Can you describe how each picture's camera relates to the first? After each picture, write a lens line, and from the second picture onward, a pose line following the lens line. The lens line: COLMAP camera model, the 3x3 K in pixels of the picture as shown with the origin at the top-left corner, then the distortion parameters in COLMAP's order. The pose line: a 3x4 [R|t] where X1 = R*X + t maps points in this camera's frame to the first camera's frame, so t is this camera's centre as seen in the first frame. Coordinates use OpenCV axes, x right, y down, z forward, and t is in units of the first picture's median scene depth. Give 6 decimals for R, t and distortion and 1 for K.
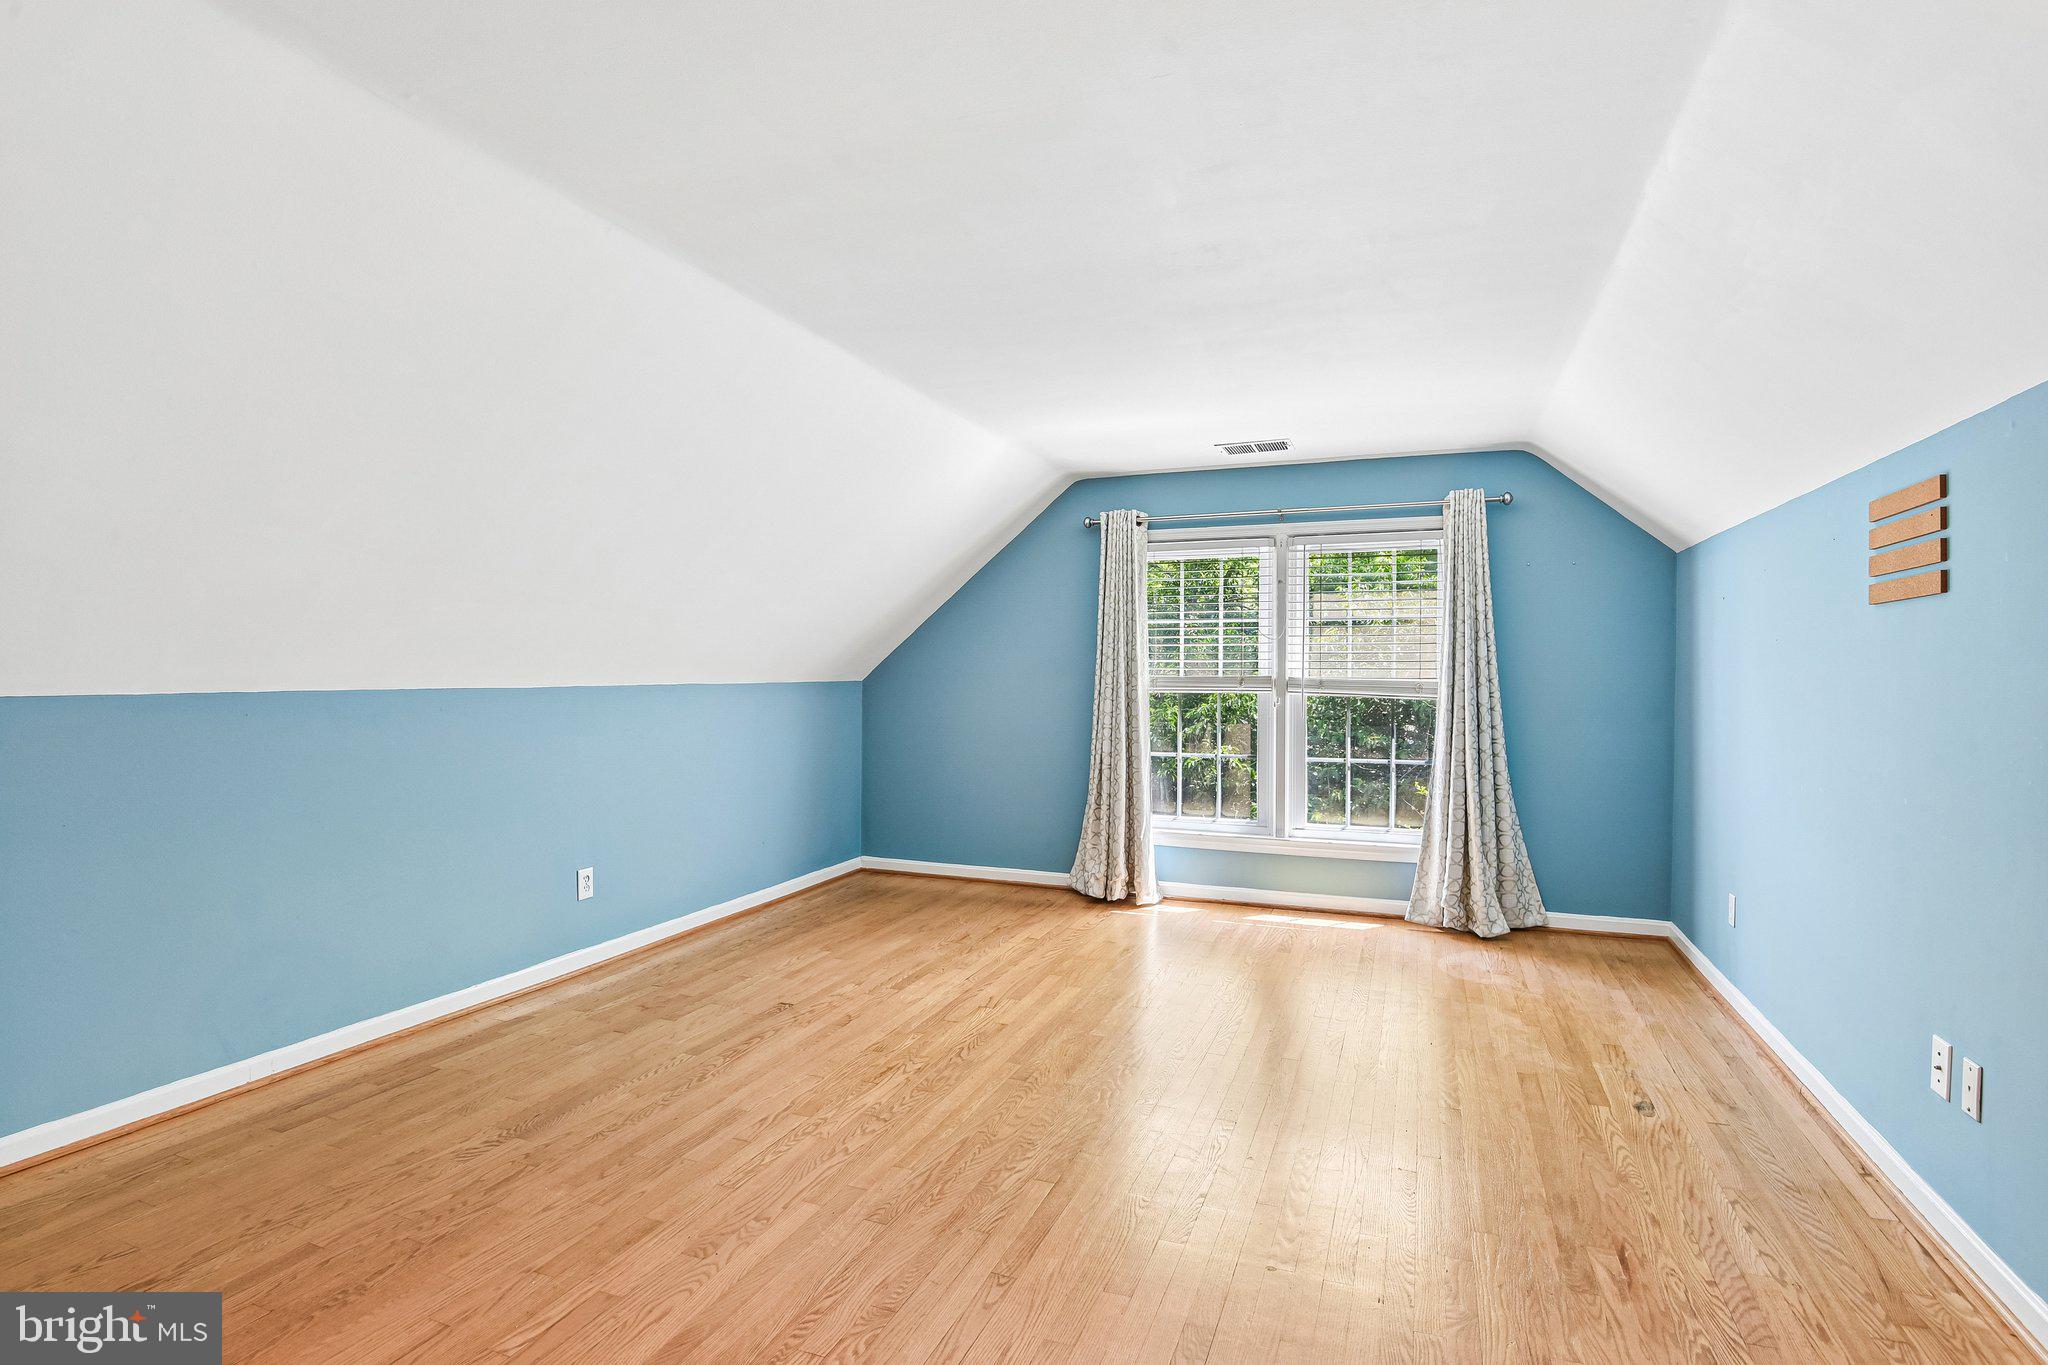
lens RADIAL K [[1002.2, 0, 1029.0], [0, 1002.2, 676.4], [0, 0, 1]] dist [-0.001553, -0.000390]
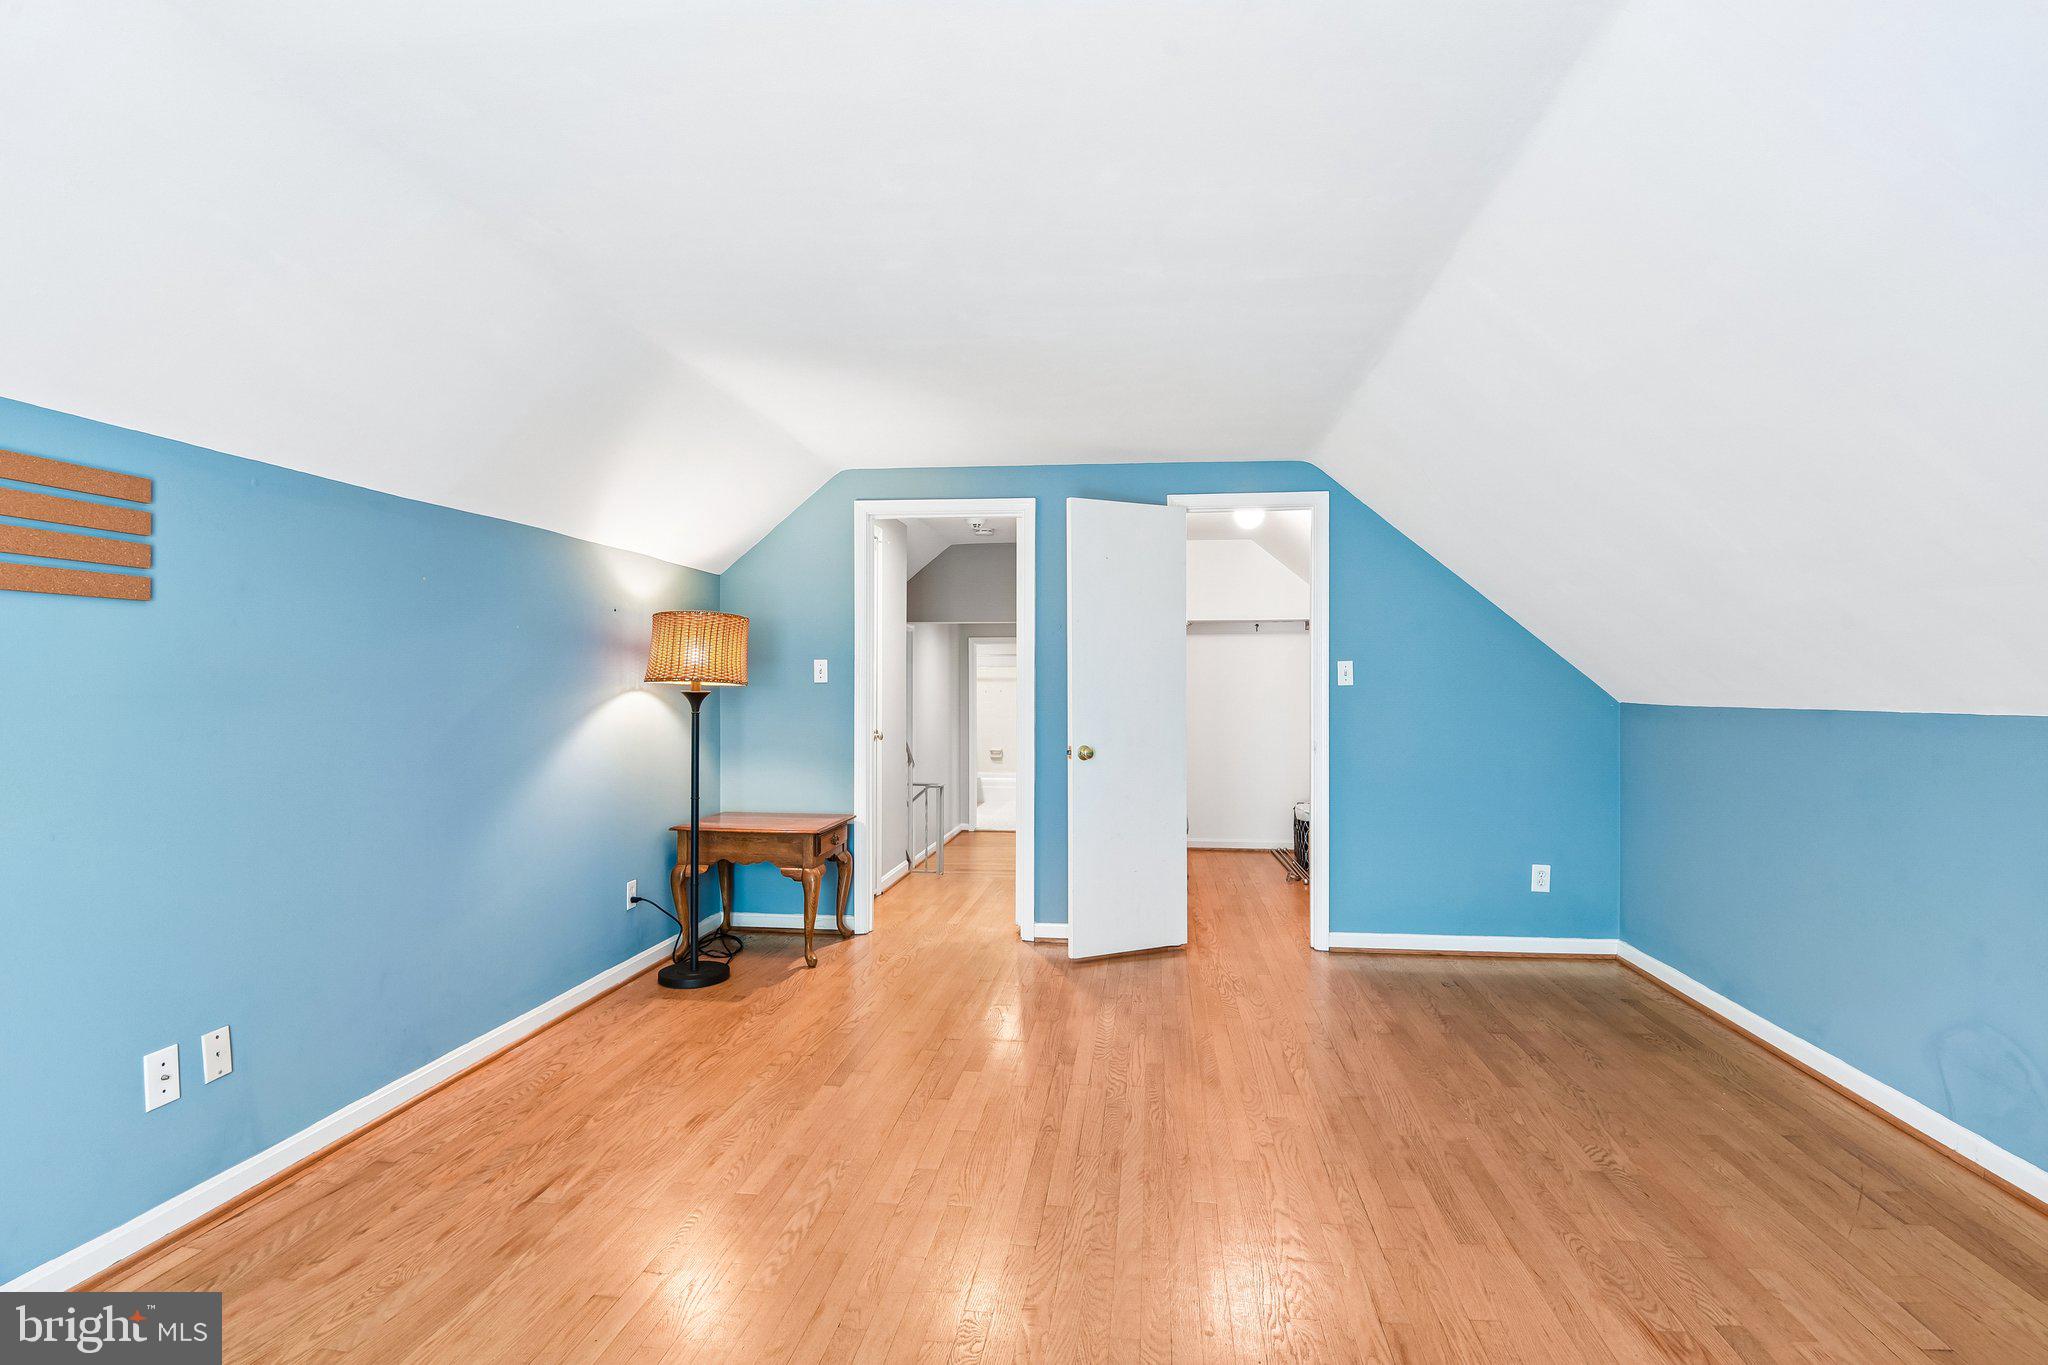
lens RADIAL K [[1002.2, 0, 1028.4], [0, 1002.2, 687.2], [0, 0, 1]] dist [-0.001553, -0.000390]
pose [[-0.969082, -0.006515, -0.246654, 0.290211], [-0.007251, 0.999972, 0.002079, -0.005002], [0.246633, 0.003803, -0.969101, 1.961933]]
